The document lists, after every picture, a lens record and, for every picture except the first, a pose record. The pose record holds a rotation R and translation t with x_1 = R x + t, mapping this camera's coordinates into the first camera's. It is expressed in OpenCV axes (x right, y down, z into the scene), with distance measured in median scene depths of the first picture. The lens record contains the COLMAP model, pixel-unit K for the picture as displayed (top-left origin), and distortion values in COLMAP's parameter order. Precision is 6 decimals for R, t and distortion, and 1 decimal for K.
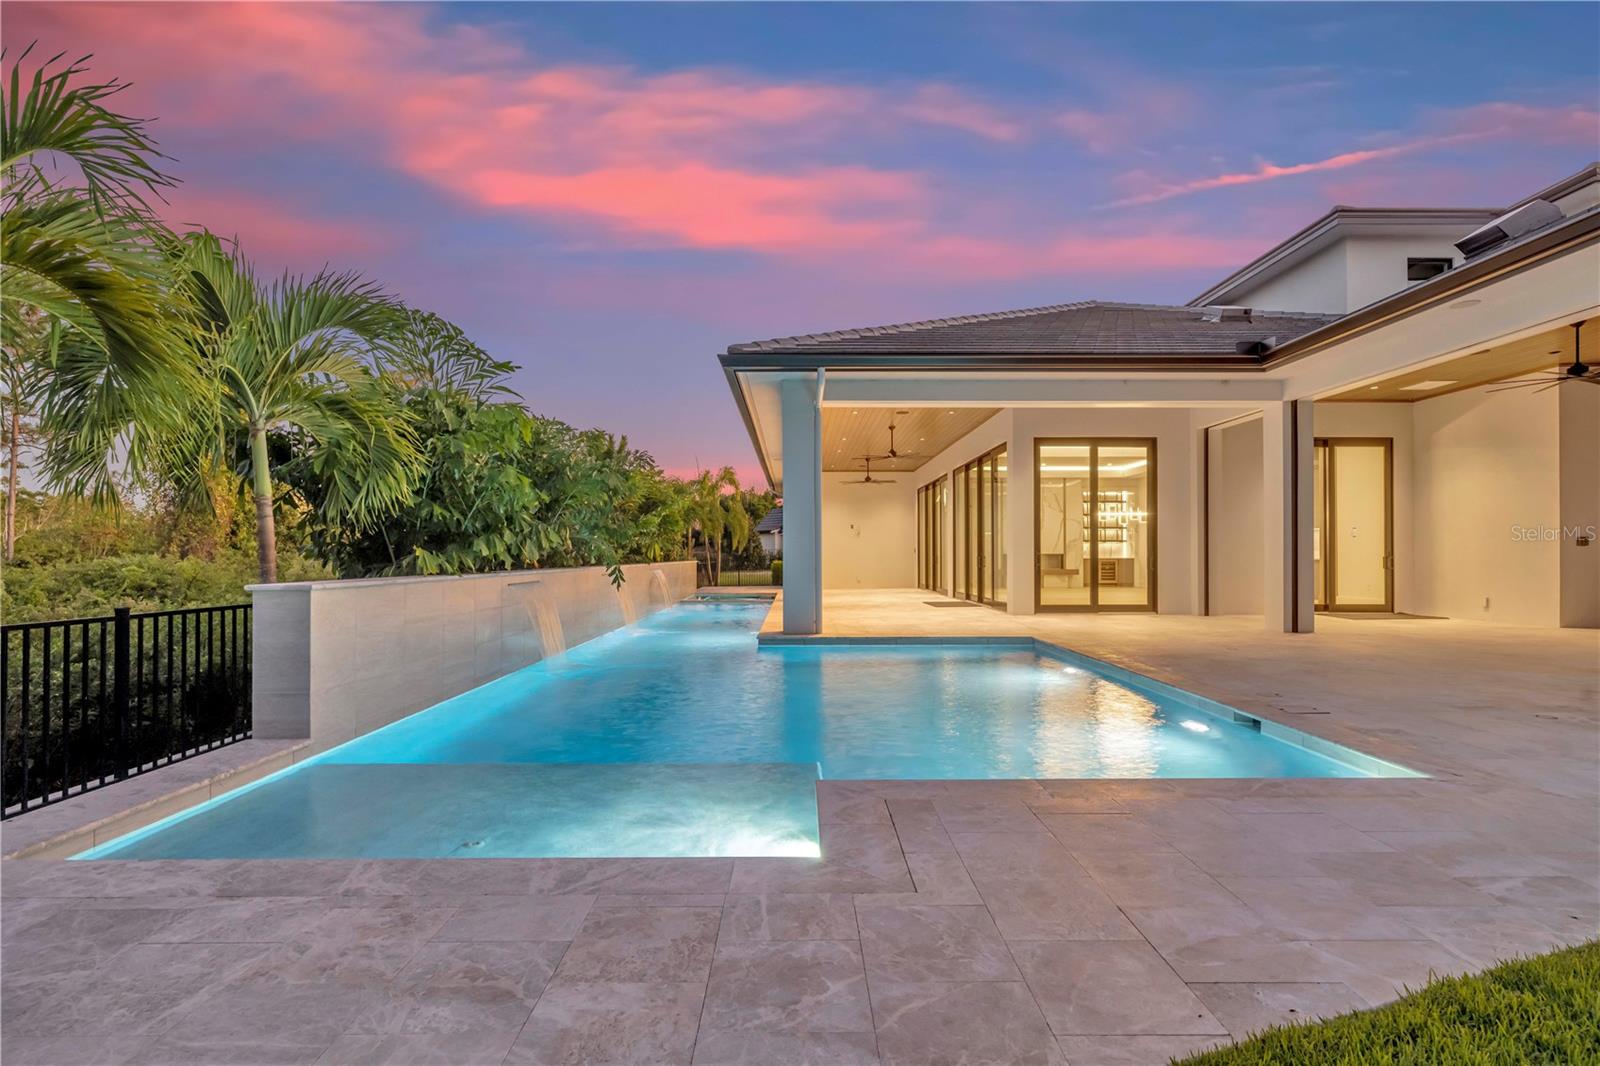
lens RADIAL K [[748.5, 0, 789.9], [0, 748.5, 545.4], [0, 0, 1]] dist [0.001121, 0.000598]
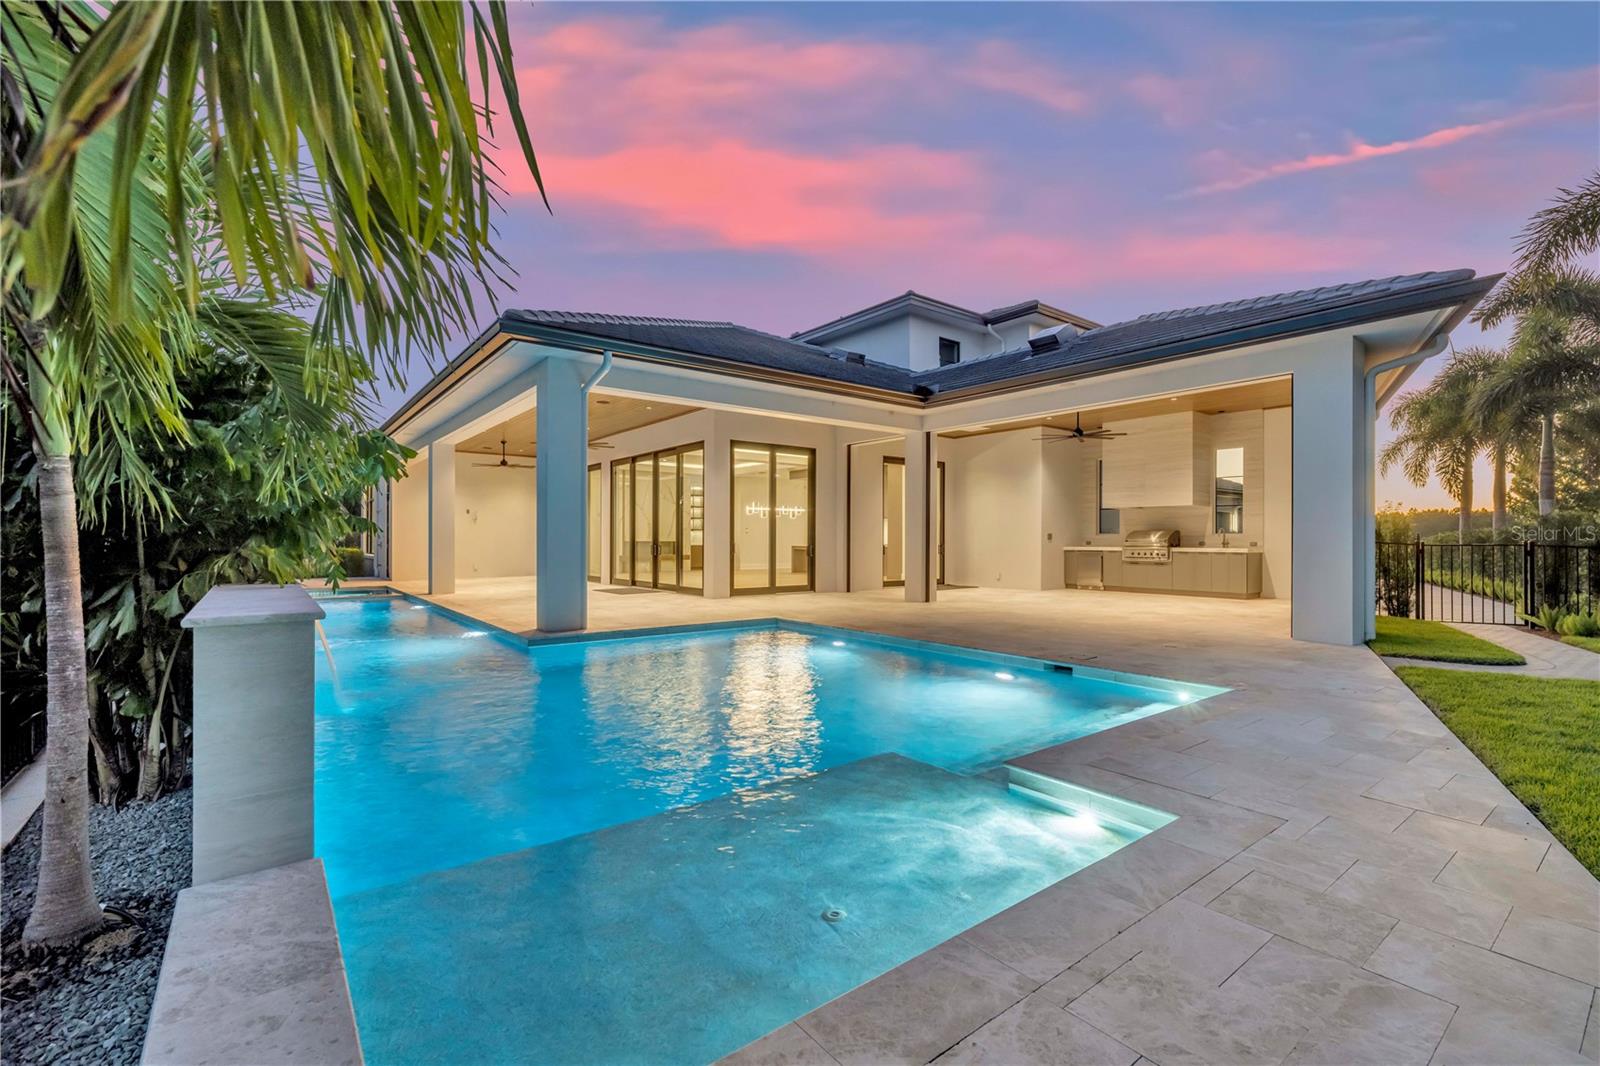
lens RADIAL K [[706.4, 0, 791.6], [0, 706.4, 533.7], [0, 0, 1]] dist [-0.001895, 0.000588]
pose [[0.793986, 0.007792, 0.607887, -0.298974], [-0.010551, 0.999944, 0.000964, -0.006862], [-0.607845, -0.007179, 0.794023, 0.129699]]
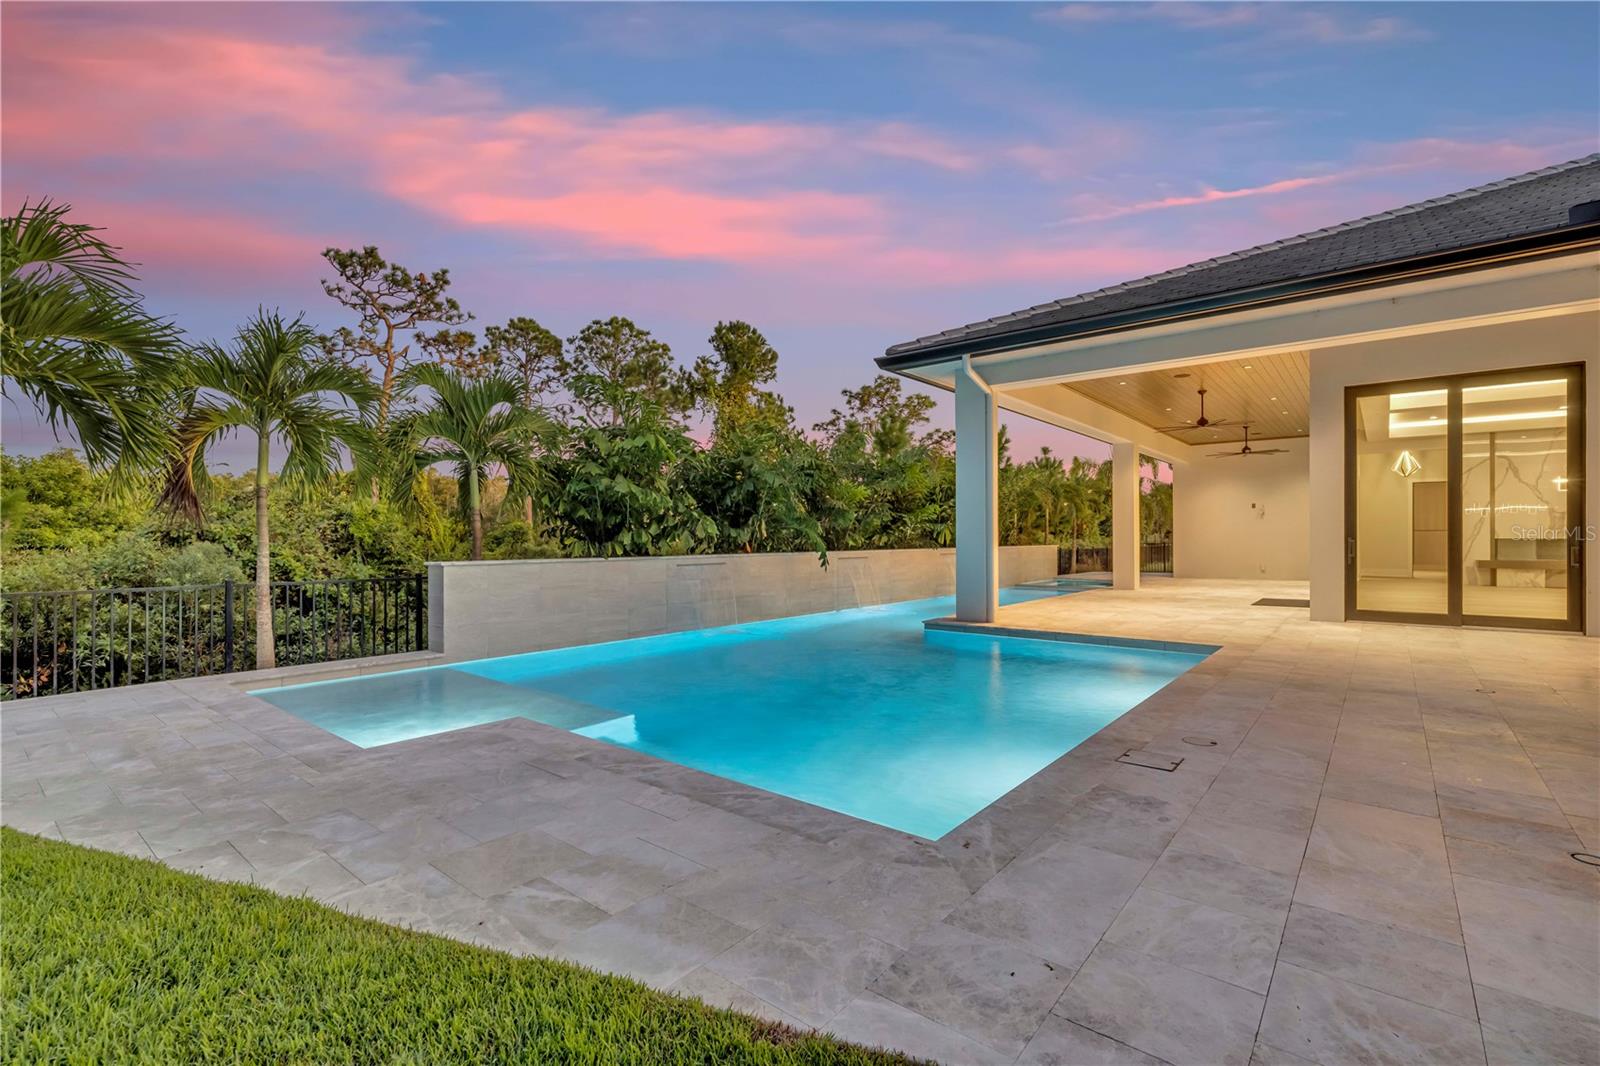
lens RADIAL K [[706.4, 0, 791.2], [0, 706.4, 538.0], [0, 0, 1]] dist [-0.001895, 0.000588]
pose [[0.771069, 0.000675, -0.636751, 0.431052], [0.008925, 0.999890, 0.011866, -0.006939], [0.636689, -0.014833, 0.770978, 0.117759]]
